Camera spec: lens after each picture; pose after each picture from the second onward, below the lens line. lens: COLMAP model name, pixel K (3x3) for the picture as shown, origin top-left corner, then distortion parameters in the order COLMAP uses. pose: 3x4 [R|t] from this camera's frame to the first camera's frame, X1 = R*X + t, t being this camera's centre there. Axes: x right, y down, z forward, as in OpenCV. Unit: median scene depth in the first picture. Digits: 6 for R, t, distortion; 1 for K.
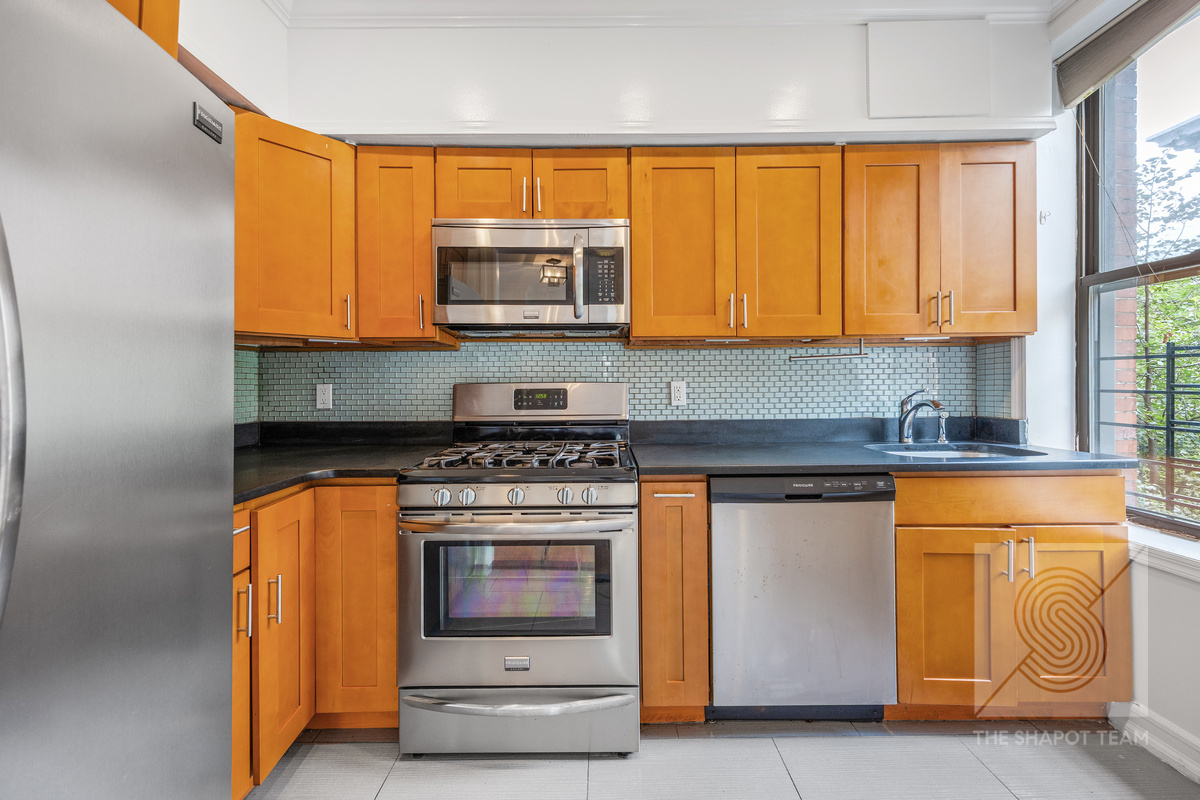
lens RADIAL K [[470.6, 0, 598.4], [0, 470.6, 386.8], [0, 0, 1]] dist [0.000506, 0.000022]
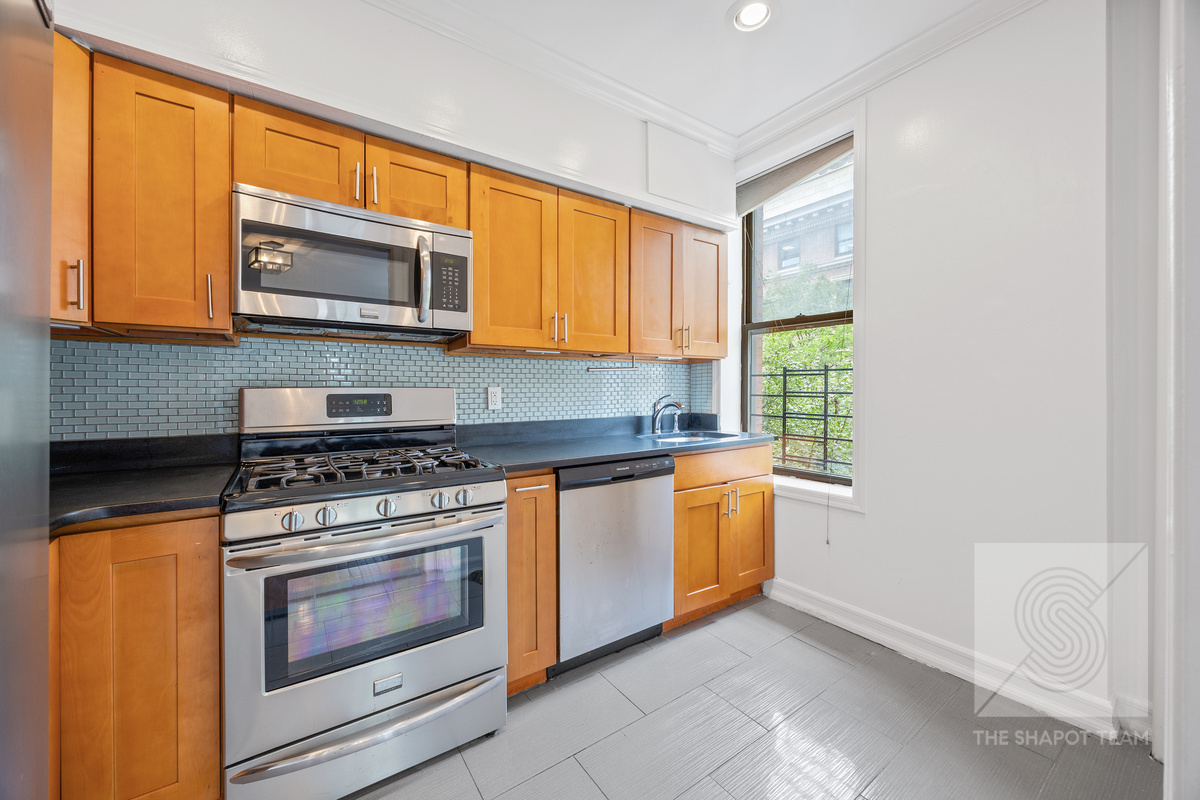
lens RADIAL K [[452.2, 0, 600.9], [0, 452.2, 394.3], [0, 0, 1]] dist [-0.008424, 0.000136]
pose [[0.824261, -0.000822, 0.566209, -0.254323], [-0.000882, 0.999996, 0.002735, 0.002075], [-0.566209, -0.002753, 0.824257, 0.010825]]
